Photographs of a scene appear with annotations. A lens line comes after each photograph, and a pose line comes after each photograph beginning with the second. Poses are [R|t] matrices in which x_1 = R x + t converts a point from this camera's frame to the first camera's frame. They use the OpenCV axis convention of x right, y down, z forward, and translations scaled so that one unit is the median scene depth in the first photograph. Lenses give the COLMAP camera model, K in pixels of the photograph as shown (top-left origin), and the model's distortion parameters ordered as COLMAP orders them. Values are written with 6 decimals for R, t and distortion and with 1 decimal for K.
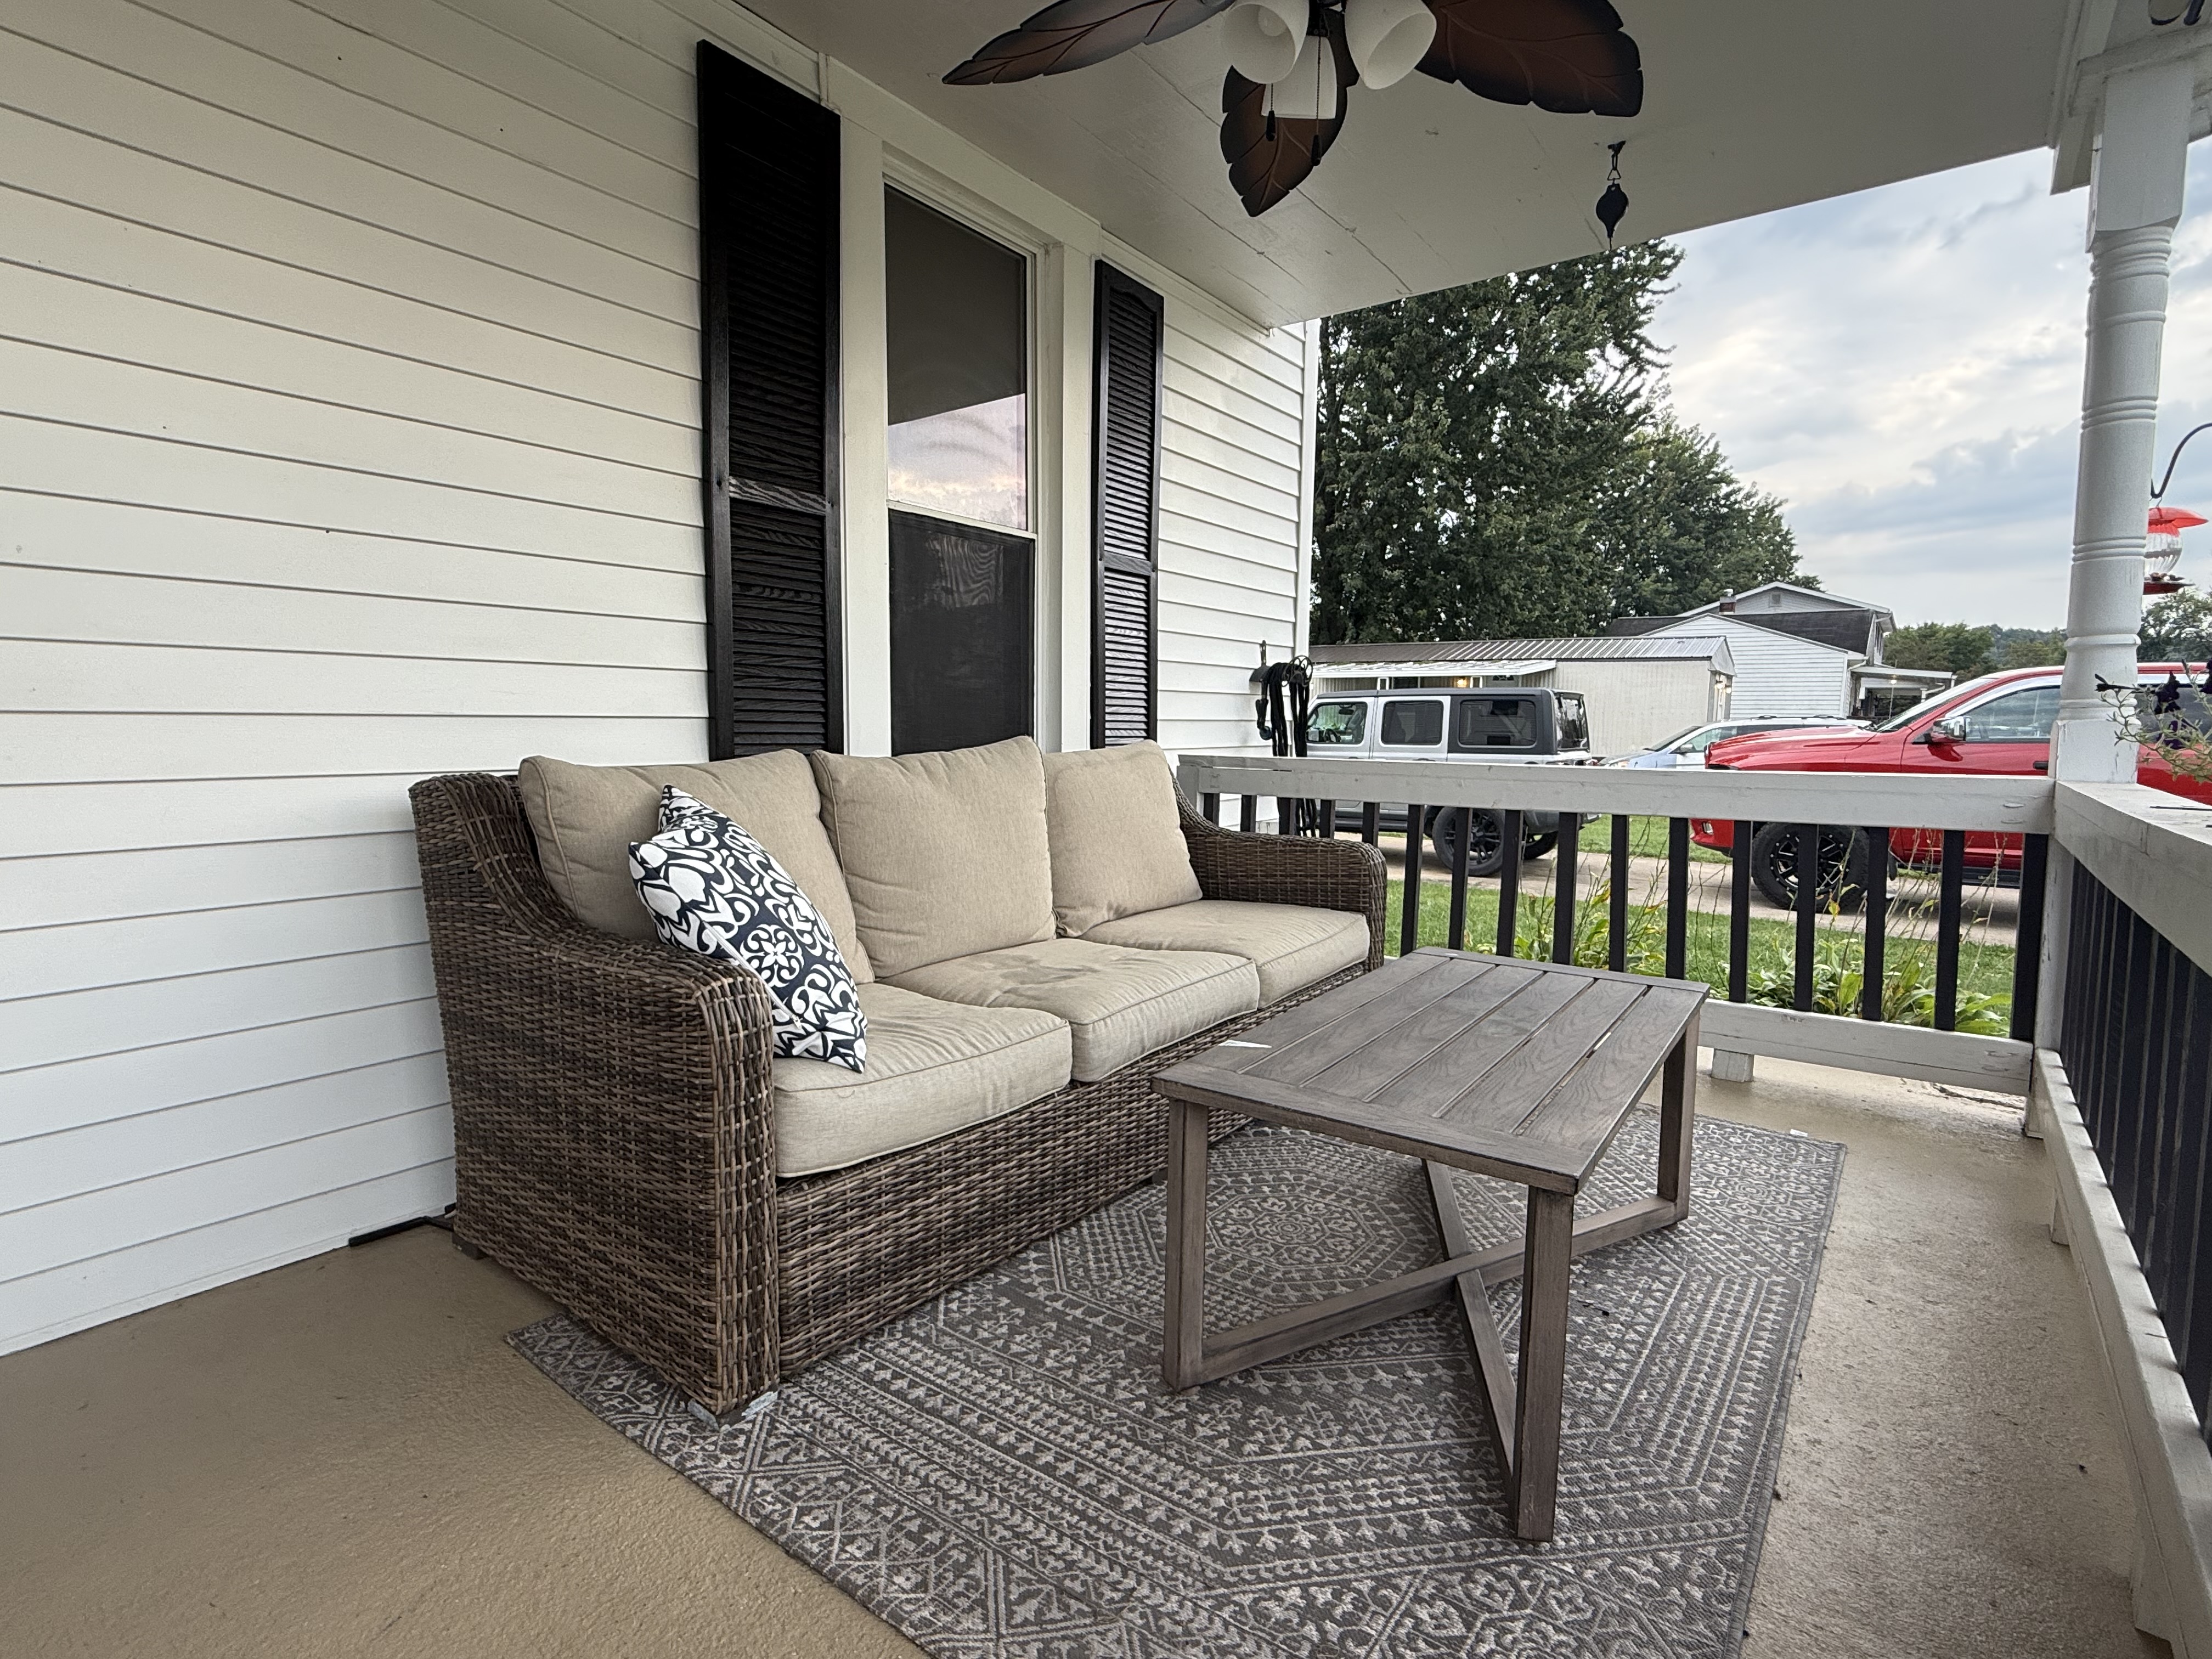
lens RADIAL K [[1102.9, 0, 1109.2], [0, 1102.9, 822.1], [0, 0, 1]] dist [0.000123, 0.000015]
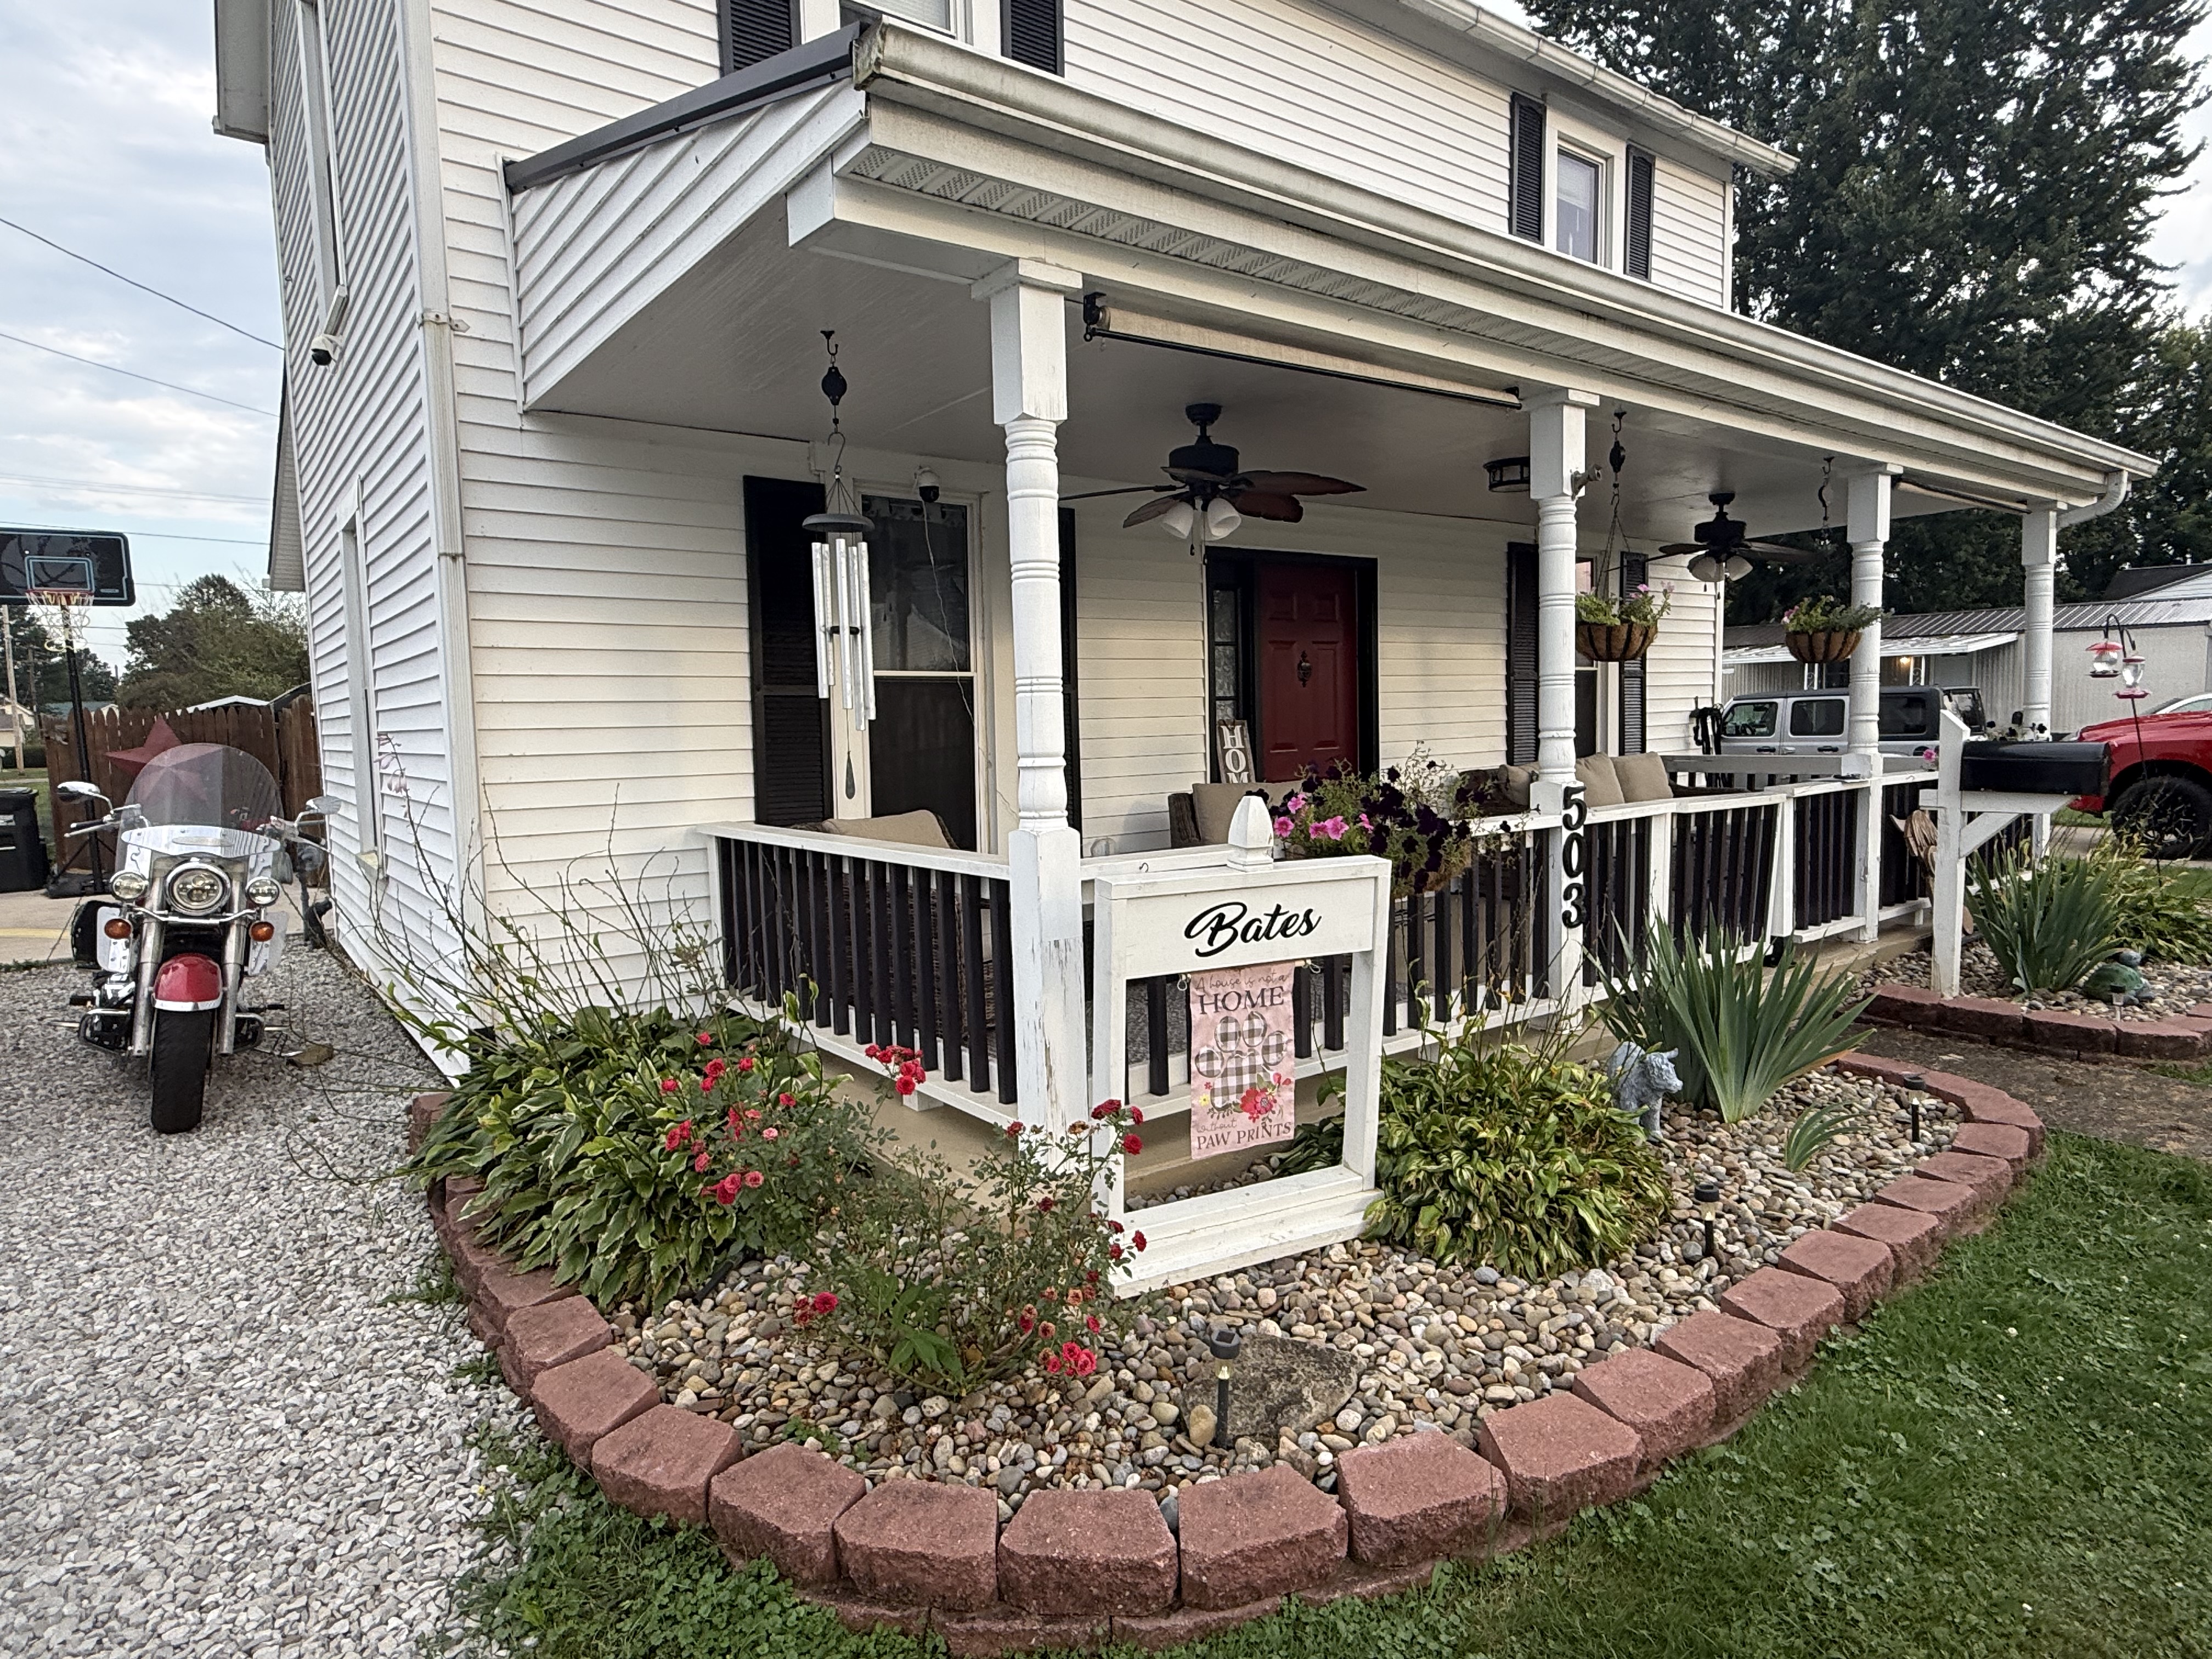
lens RADIAL K [[1244.6, 0, 1097.4], [0, 1244.6, 833.4], [0, 0, 1]] dist [0.003719, 0.000017]
pose [[0.957227, -0.012379, -0.289072, -0.247514], [0.014020, 0.999895, 0.003608, 0.060320], [0.288997, -0.007506, 0.957300, -1.462637]]
